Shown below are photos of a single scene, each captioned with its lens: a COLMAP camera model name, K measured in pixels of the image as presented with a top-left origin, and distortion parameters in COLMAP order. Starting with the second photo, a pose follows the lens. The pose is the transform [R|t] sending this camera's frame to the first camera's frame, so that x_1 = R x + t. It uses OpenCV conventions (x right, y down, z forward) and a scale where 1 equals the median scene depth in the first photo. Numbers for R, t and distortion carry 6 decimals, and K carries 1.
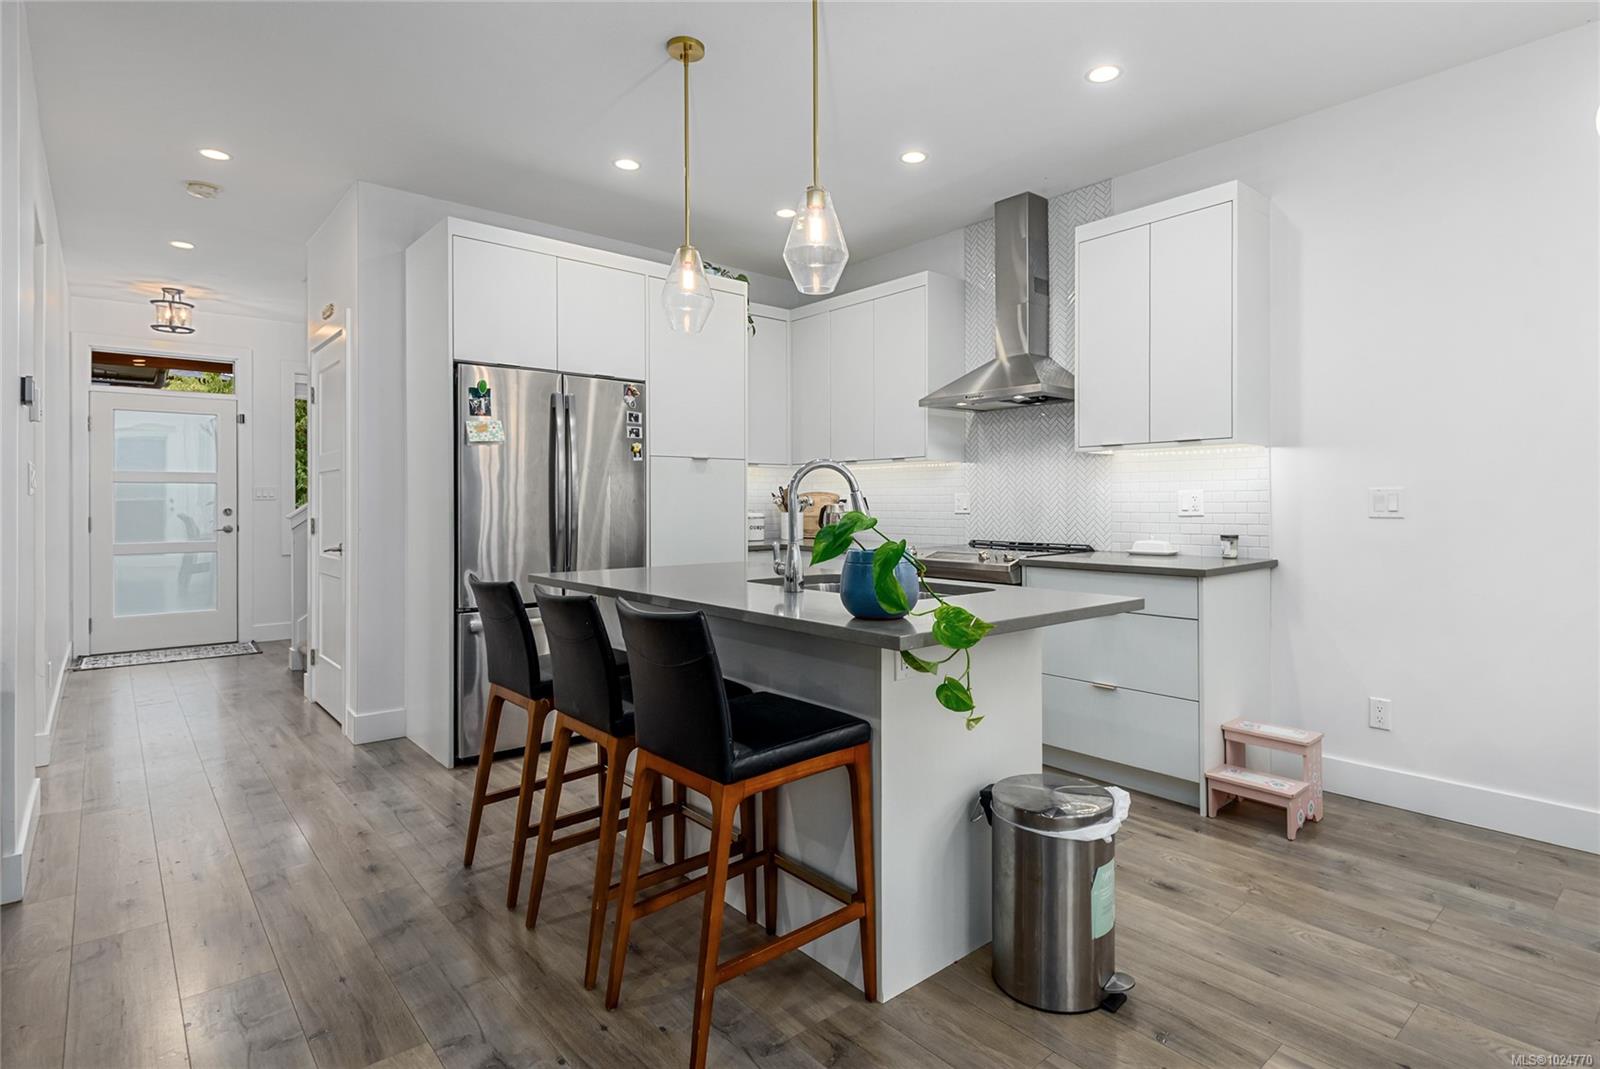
lens RADIAL K [[793.8, 0, 841.5], [0, 793.8, 504.7], [0, 0, 1]] dist [-0.001221, -0.000381]
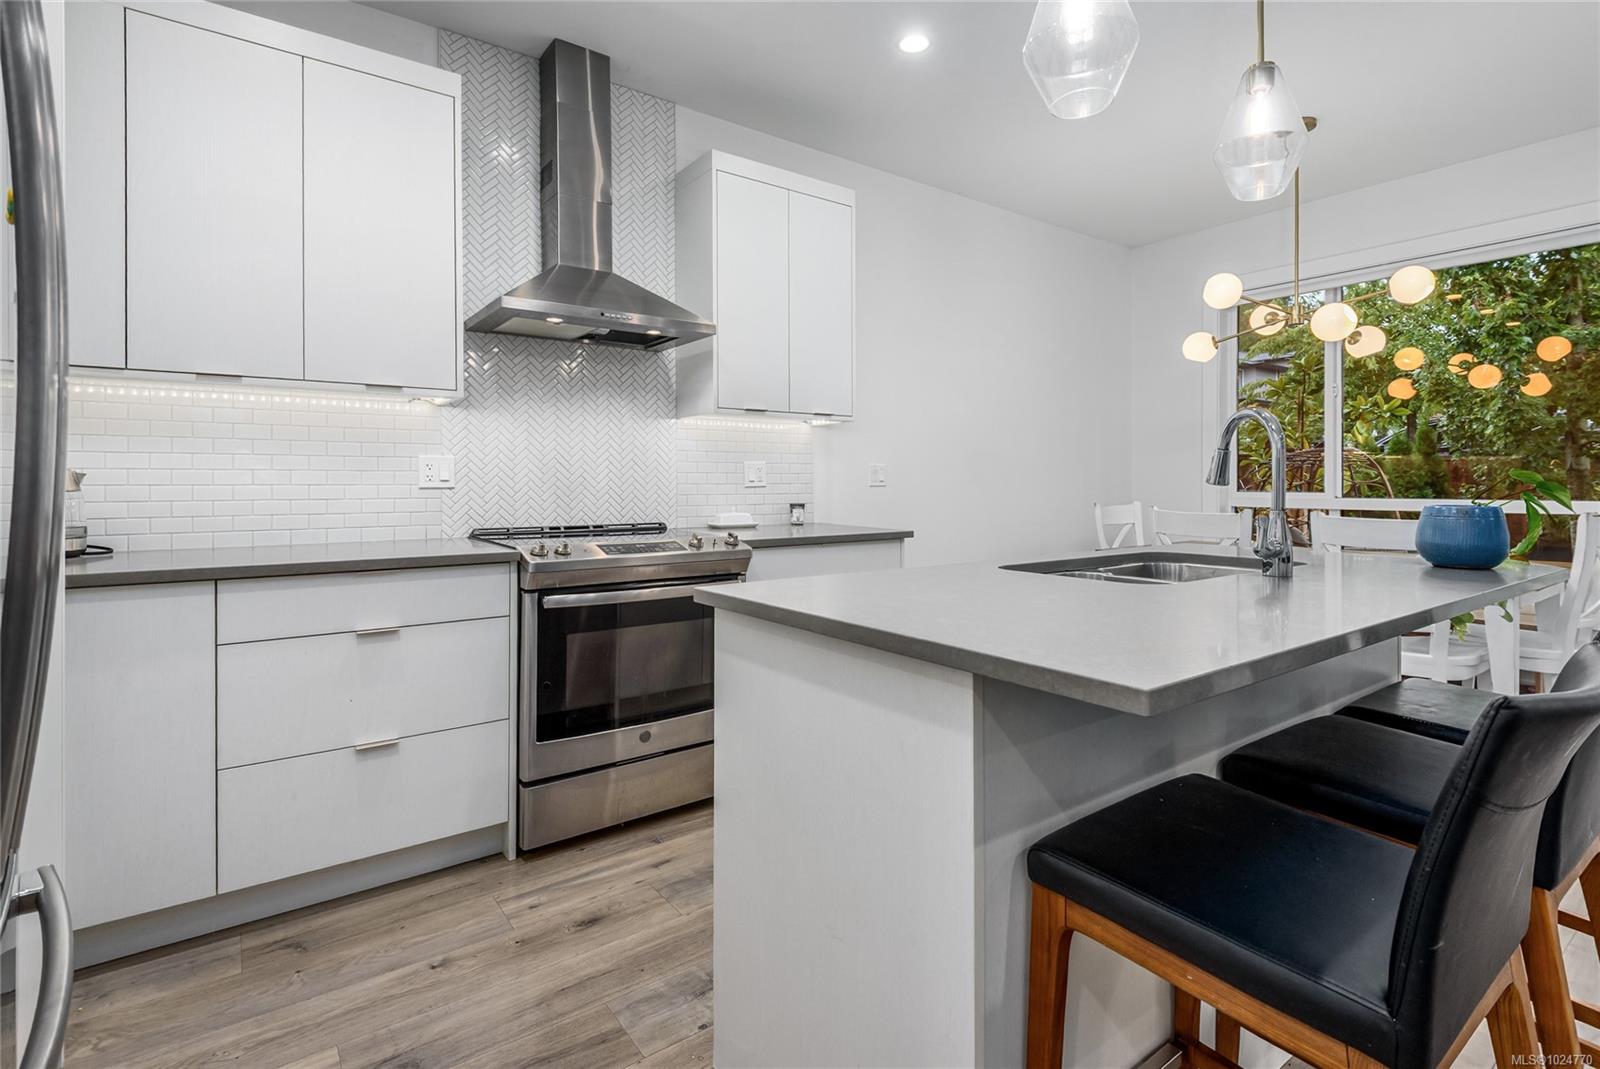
lens RADIAL K [[756.7, 0, 770.9], [0, 756.7, 494.3], [0, 0, 1]] dist [-0.013002, -0.000091]
pose [[0.104043, -0.006900, 0.994549, -0.469527], [0.004800, 0.999968, 0.006435, 0.015965], [-0.994561, 0.004104, 0.104072, 0.793737]]
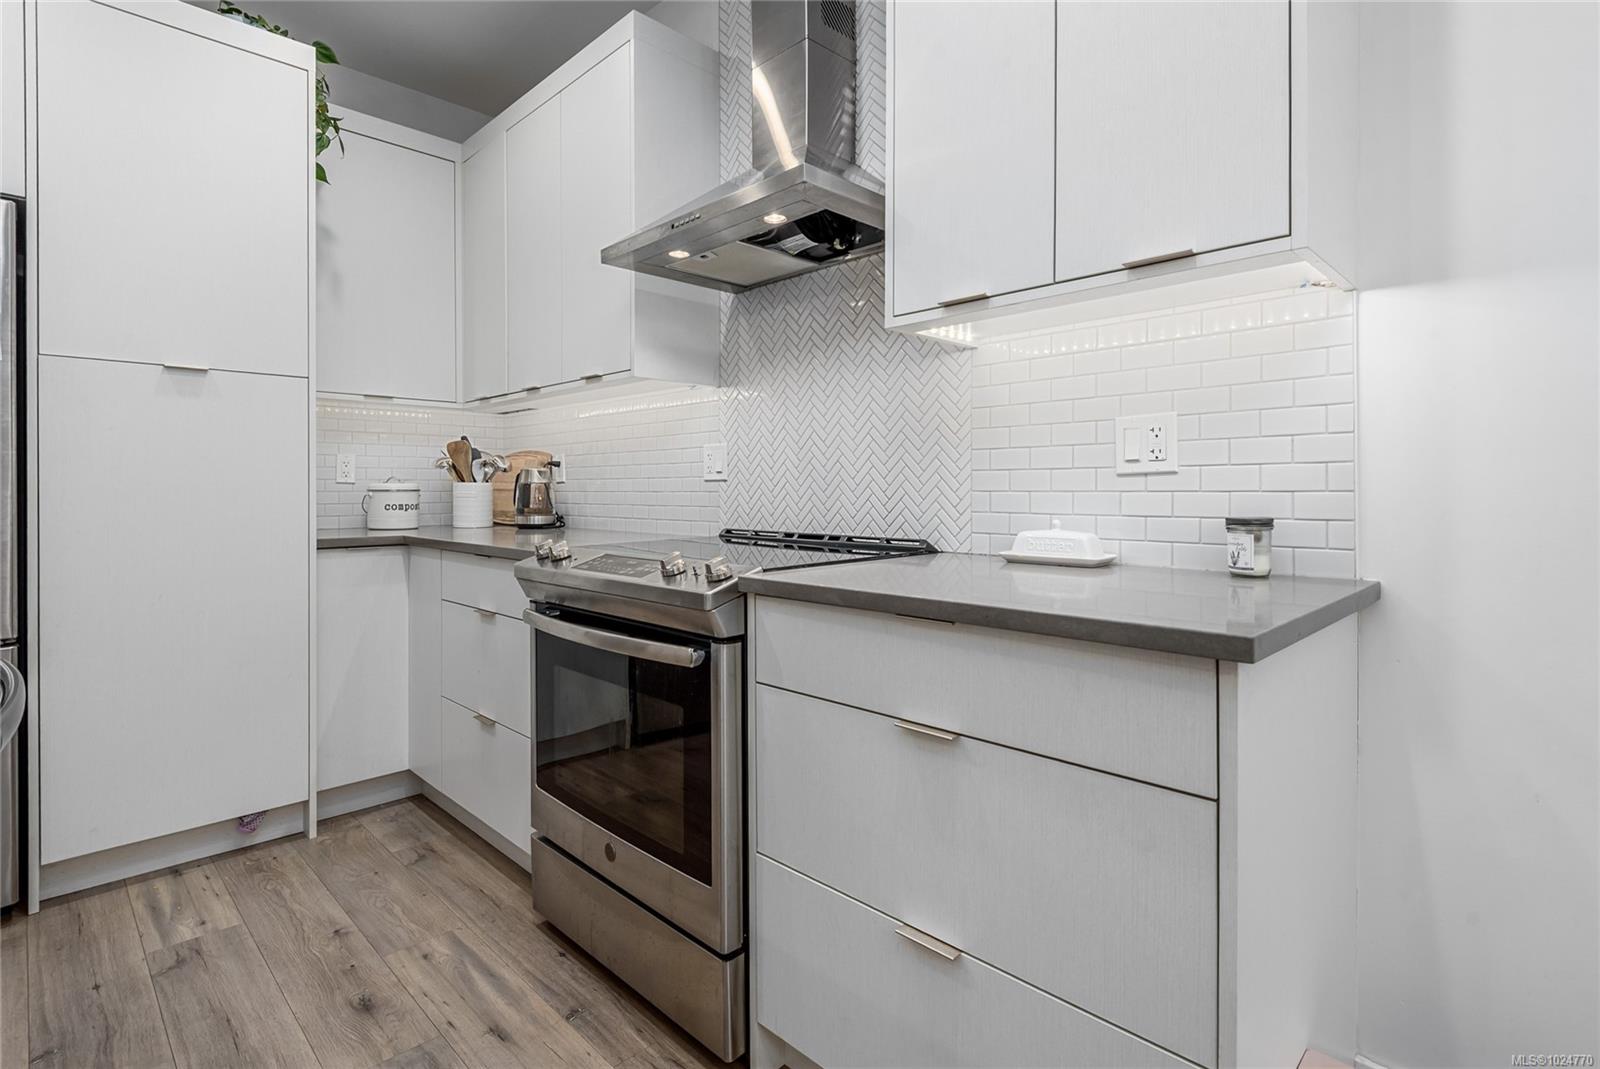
lens RADIAL K [[787.7, 0, 796.0], [0, 787.7, 490.6], [0, 0, 1]] dist [-0.000459, -0.001411]
pose [[0.997994, 0.002611, 0.063262, 0.202438], [-0.002554, 0.999996, -0.000984, 0.021815], [-0.063264, 0.000820, 0.997996, 0.530672]]
